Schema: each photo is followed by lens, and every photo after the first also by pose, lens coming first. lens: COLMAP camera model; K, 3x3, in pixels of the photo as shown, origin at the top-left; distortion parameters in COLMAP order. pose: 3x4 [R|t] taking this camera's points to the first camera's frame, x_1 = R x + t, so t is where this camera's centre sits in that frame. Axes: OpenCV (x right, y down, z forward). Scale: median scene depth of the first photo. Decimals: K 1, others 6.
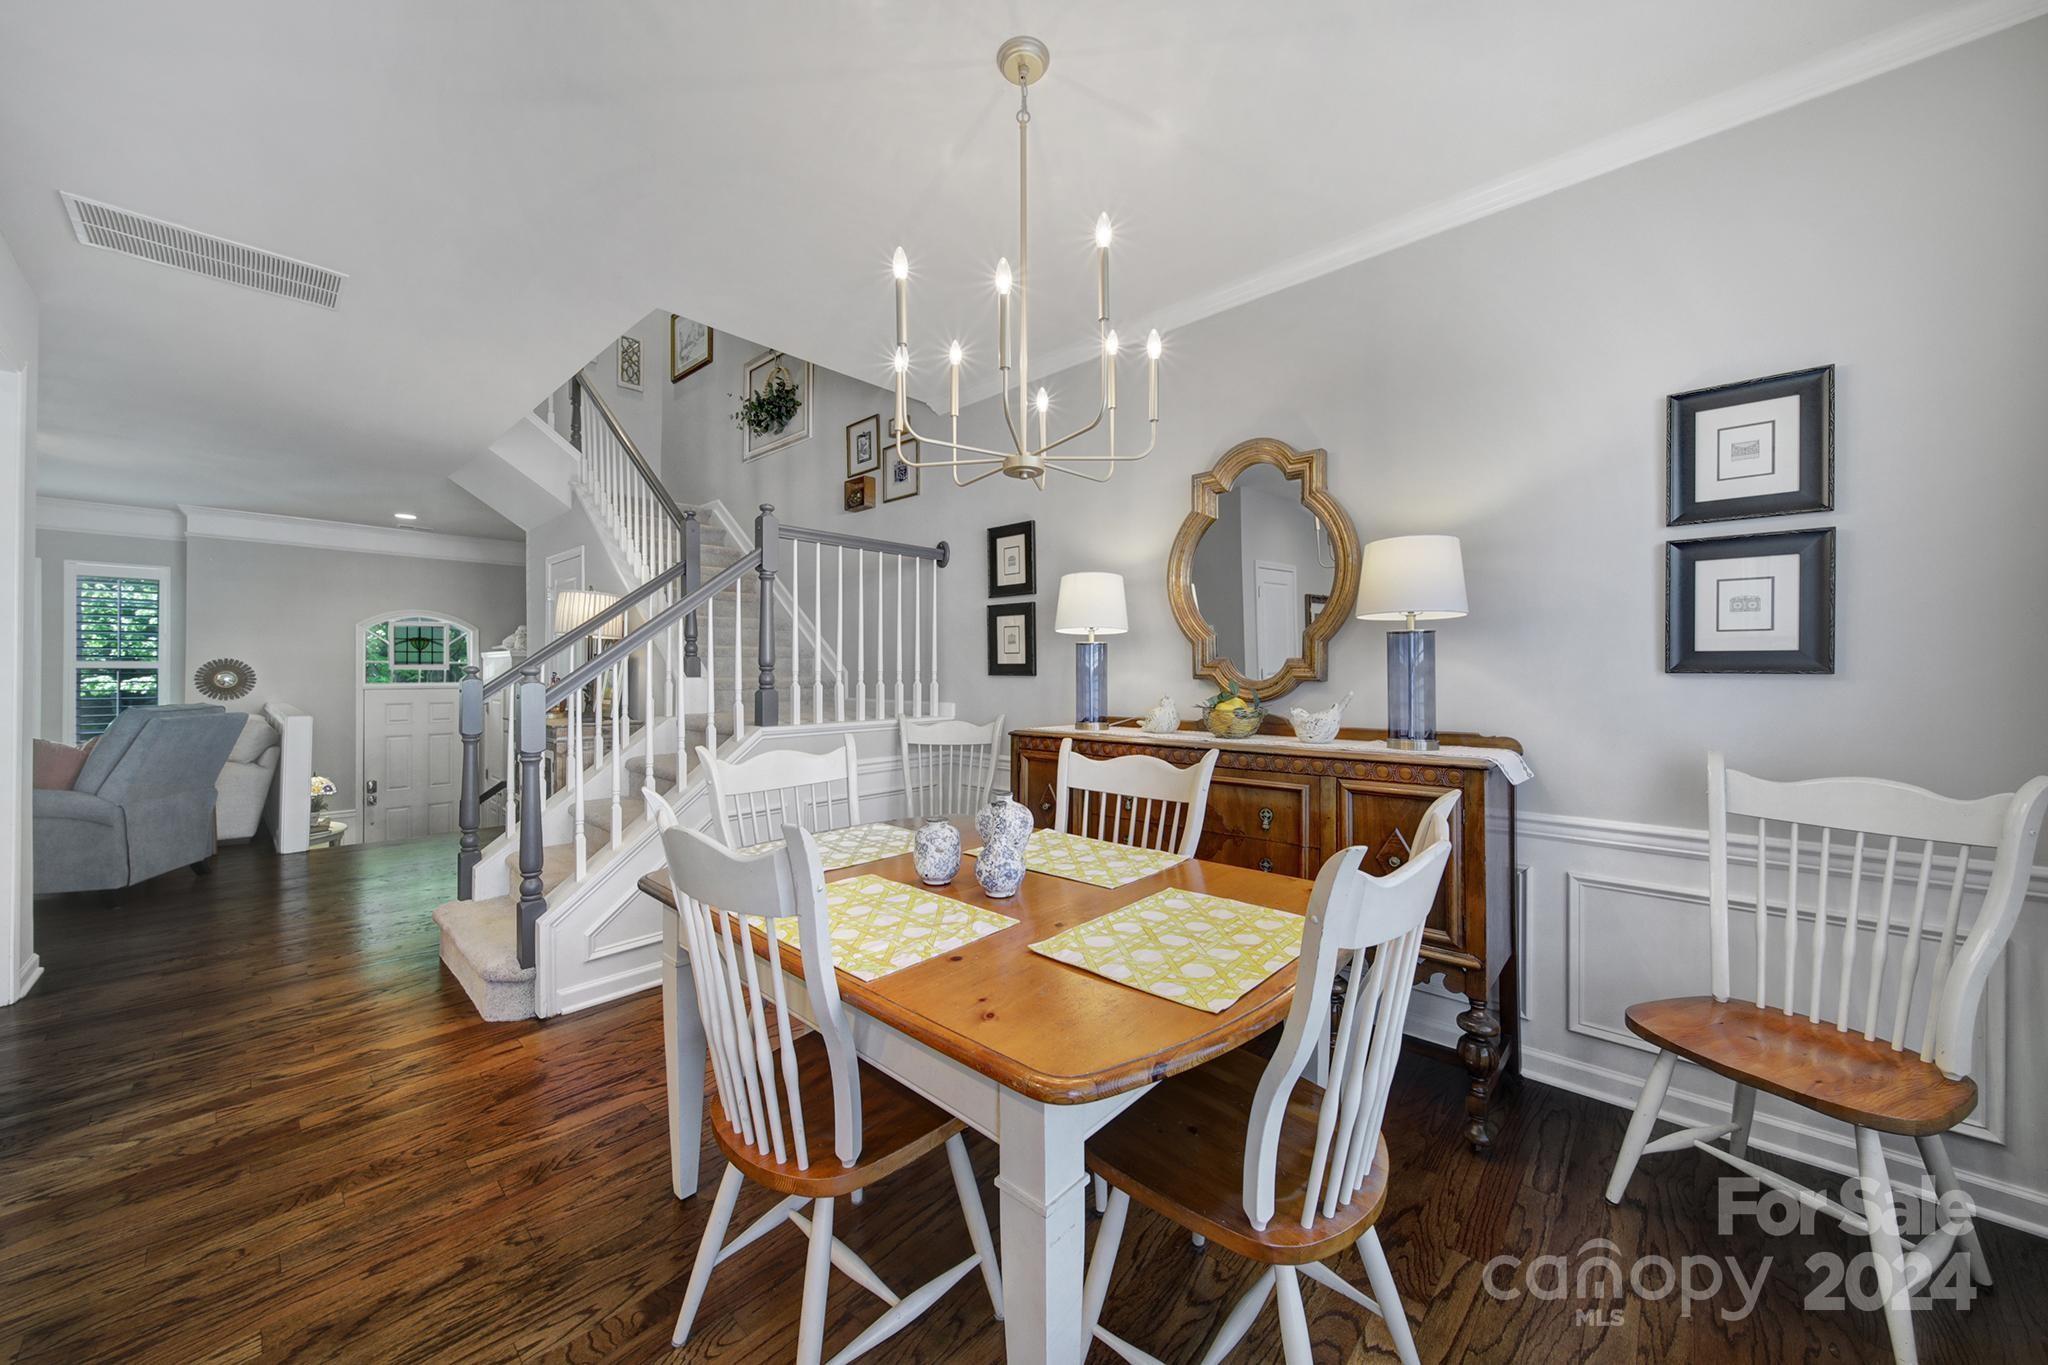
lens RADIAL K [[729.2, 0, 1023.3], [0, 729.2, 674.2], [0, 0, 1]] dist [0.000228, -0.001353]
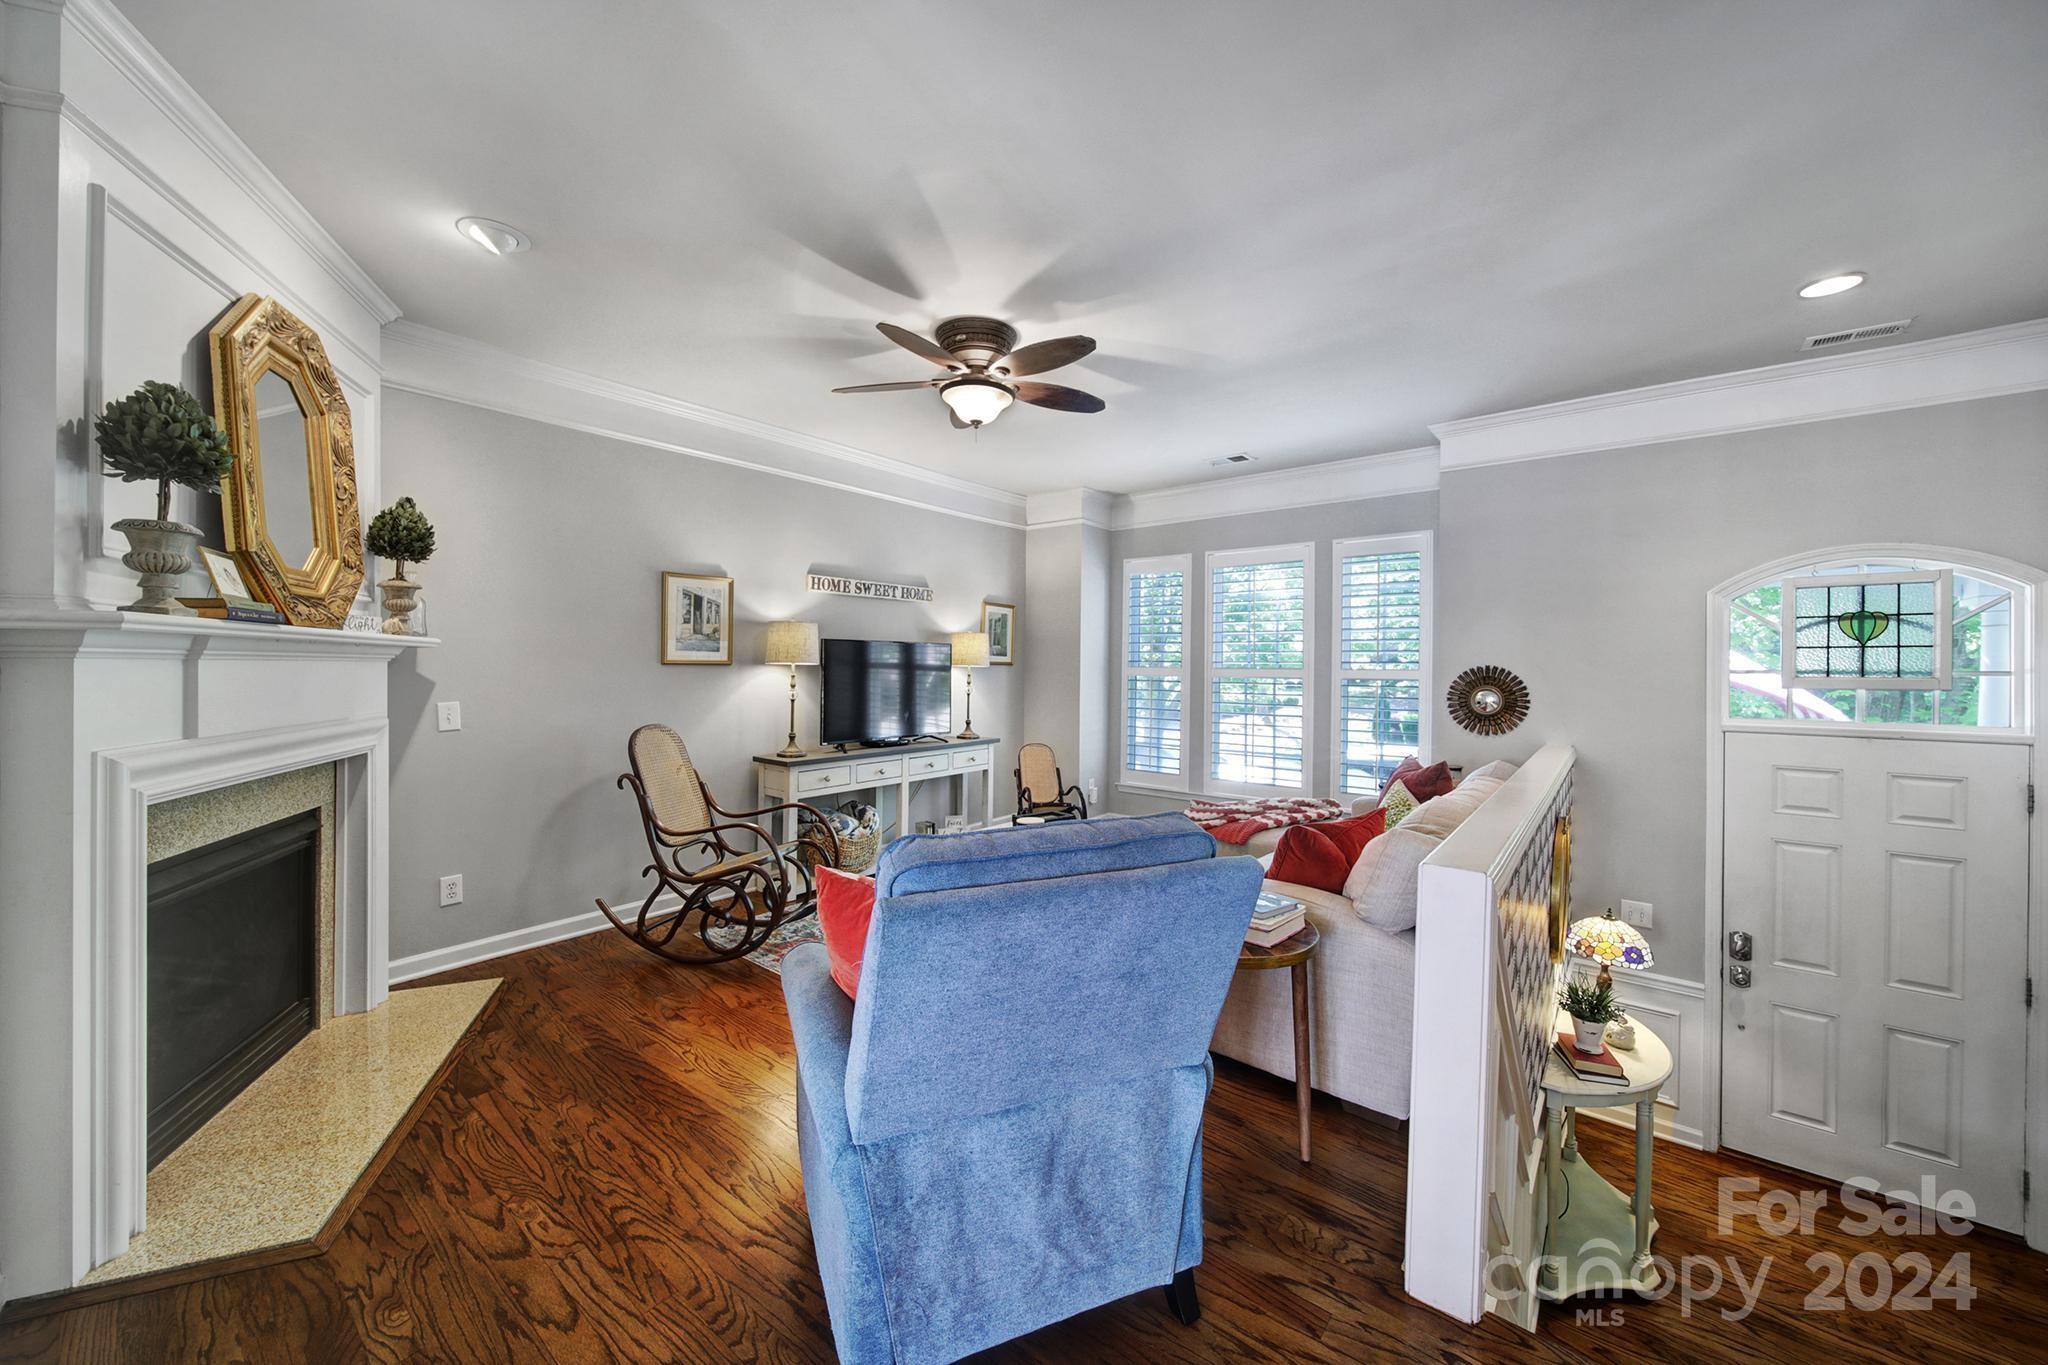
lens RADIAL K [[729.2, 0, 1022.8], [0, 729.2, 668.2], [0, 0, 1]] dist [0.000228, -0.001353]
pose [[0.046743, 0.000005, -0.998907, -1.406836], [-0.007974, 0.999968, -0.000368, -0.045487], [0.998875, 0.007982, 0.046742, 1.614135]]
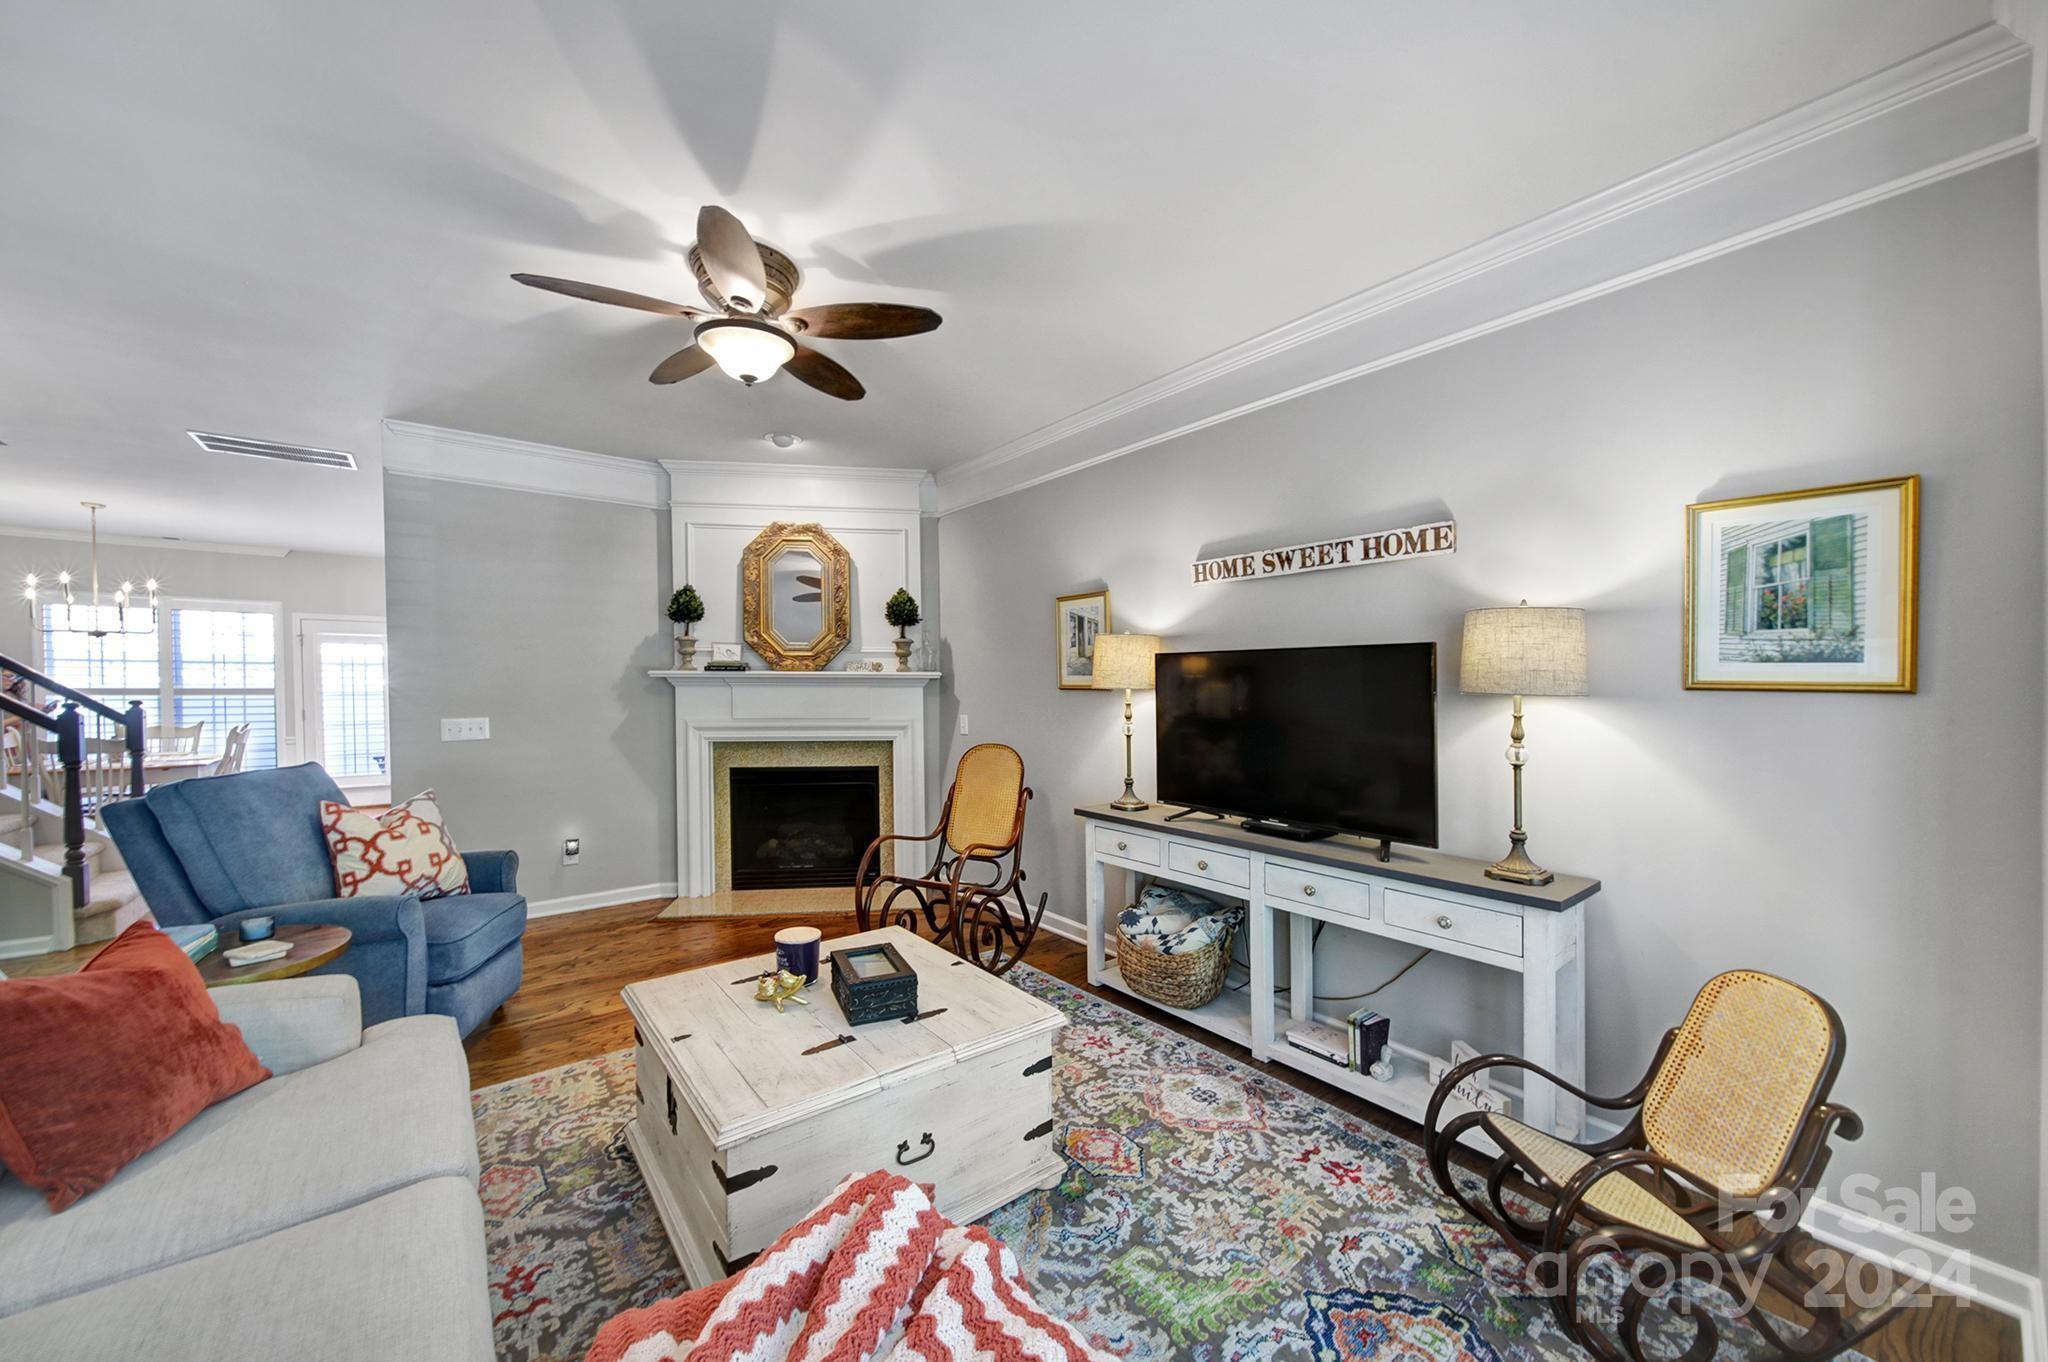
lens RADIAL K [[729.2, 0, 1006.4], [0, 729.2, 684.3], [0, 0, 1]] dist [0.000228, -0.001353]
pose [[-0.982312, -0.000298, 0.187249, -3.587771], [0.001212, 0.999968, 0.007949, -0.077815], [-0.187245, 0.008036, -0.982280, 2.703443]]
